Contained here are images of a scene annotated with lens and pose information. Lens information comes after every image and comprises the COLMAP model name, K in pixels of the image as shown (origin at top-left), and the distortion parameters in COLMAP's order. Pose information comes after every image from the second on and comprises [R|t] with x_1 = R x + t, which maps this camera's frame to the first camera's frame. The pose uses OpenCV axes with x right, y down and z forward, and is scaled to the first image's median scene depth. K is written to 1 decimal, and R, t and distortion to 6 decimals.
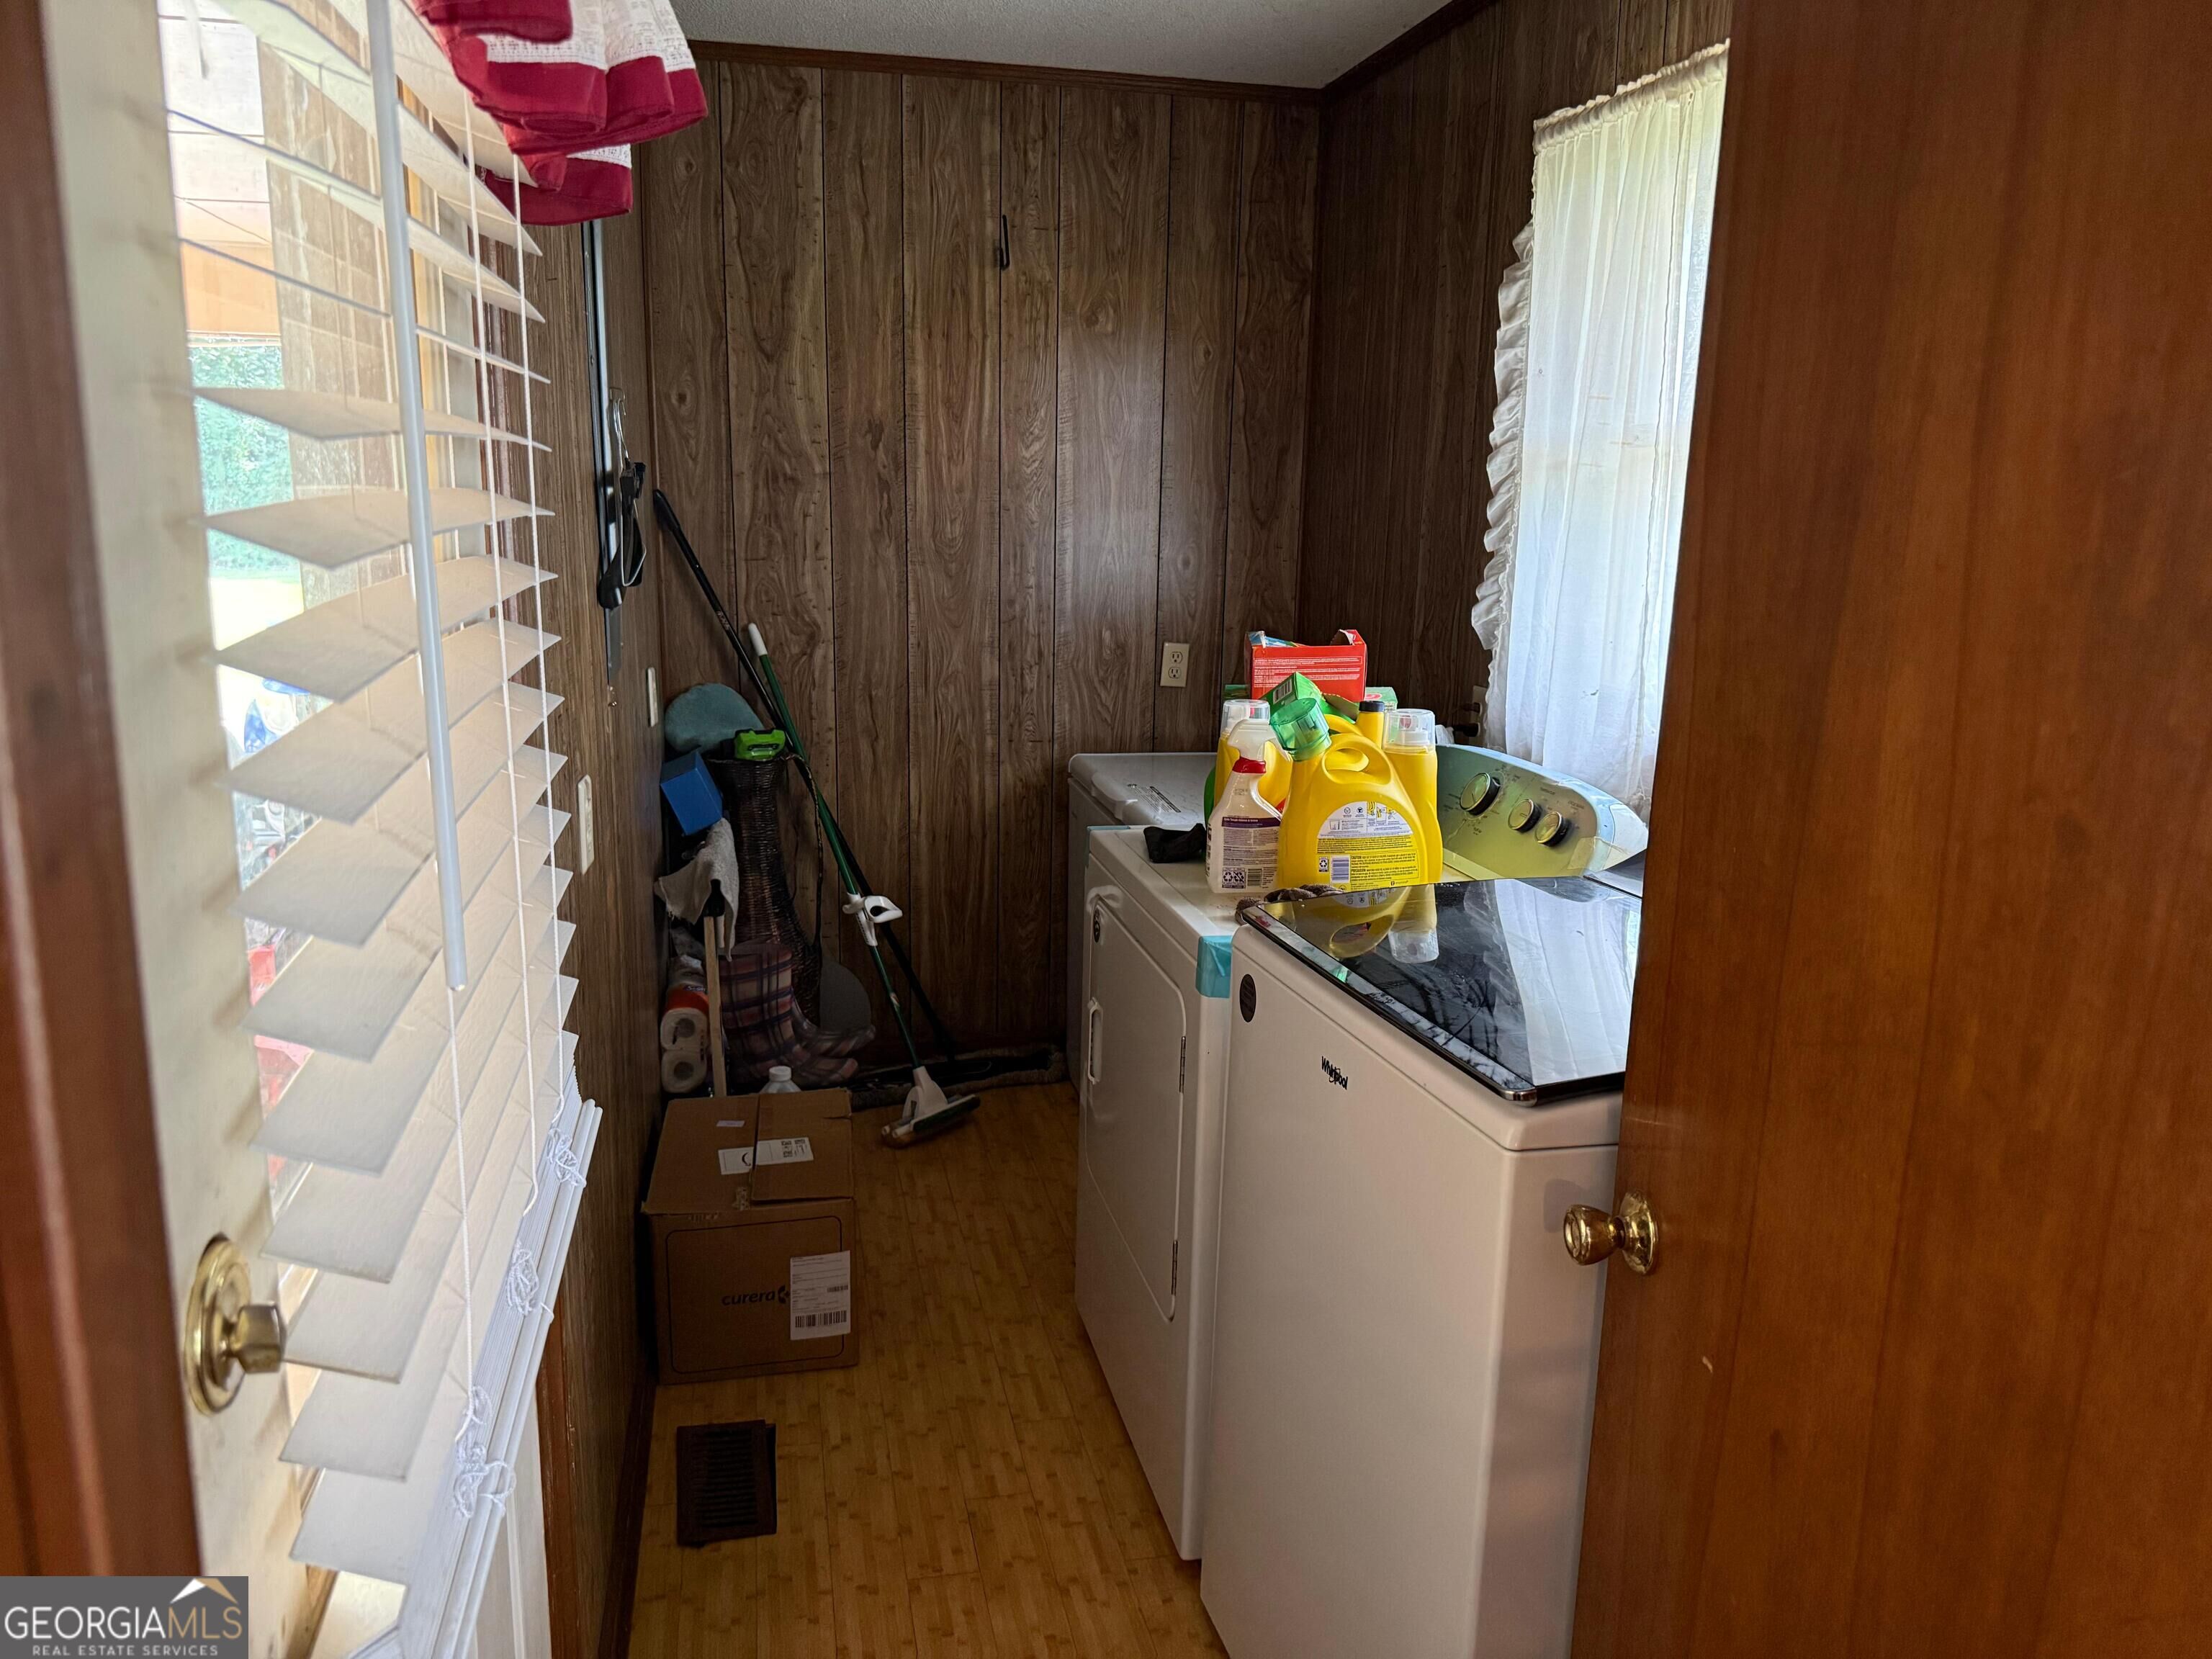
lens RADIAL K [[1553.8, 0, 1106.7], [0, 1553.8, 826.4], [0, 0, 1]] dist [0.000402, -0.000028]
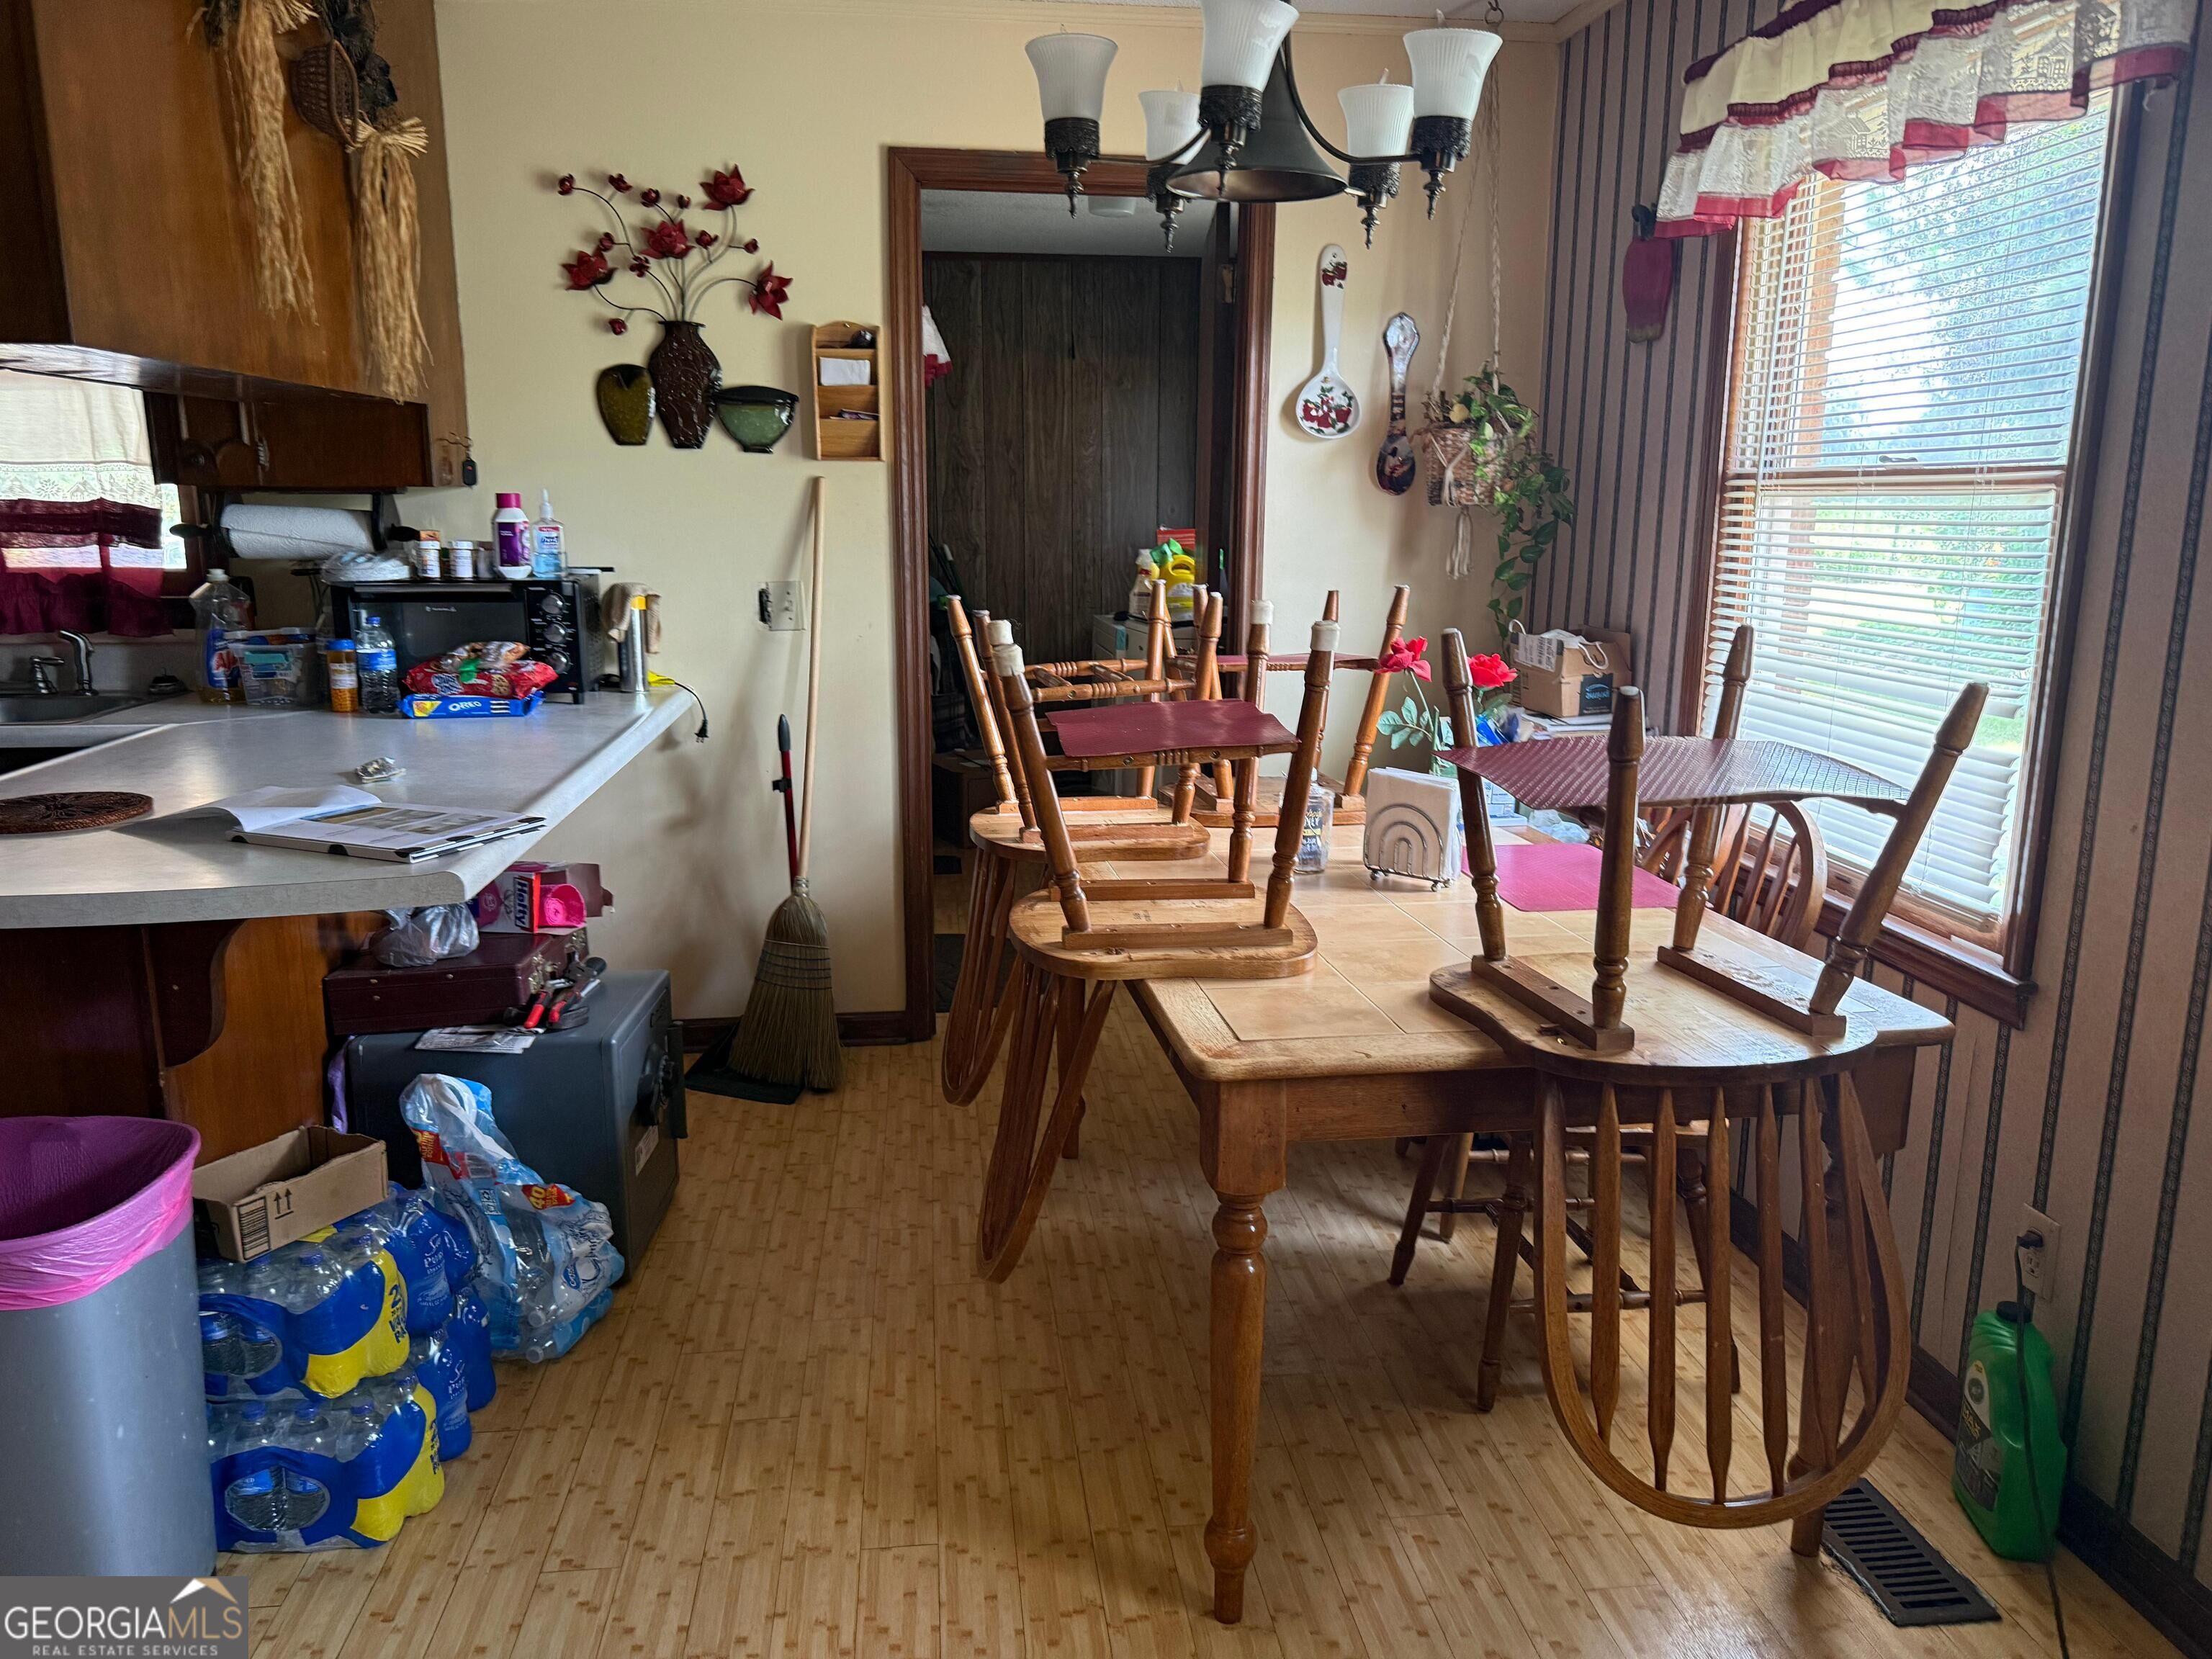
lens RADIAL K [[1553.8, 0, 1106.9], [0, 1553.8, 830.9], [0, 0, 1]] dist [0.000402, -0.000028]
pose [[0.997885, -0.000711, -0.064993, 0.100187], [0.001796, 0.999860, 0.016639, 0.197183], [0.064973, -0.016721, 0.997747, -0.935997]]
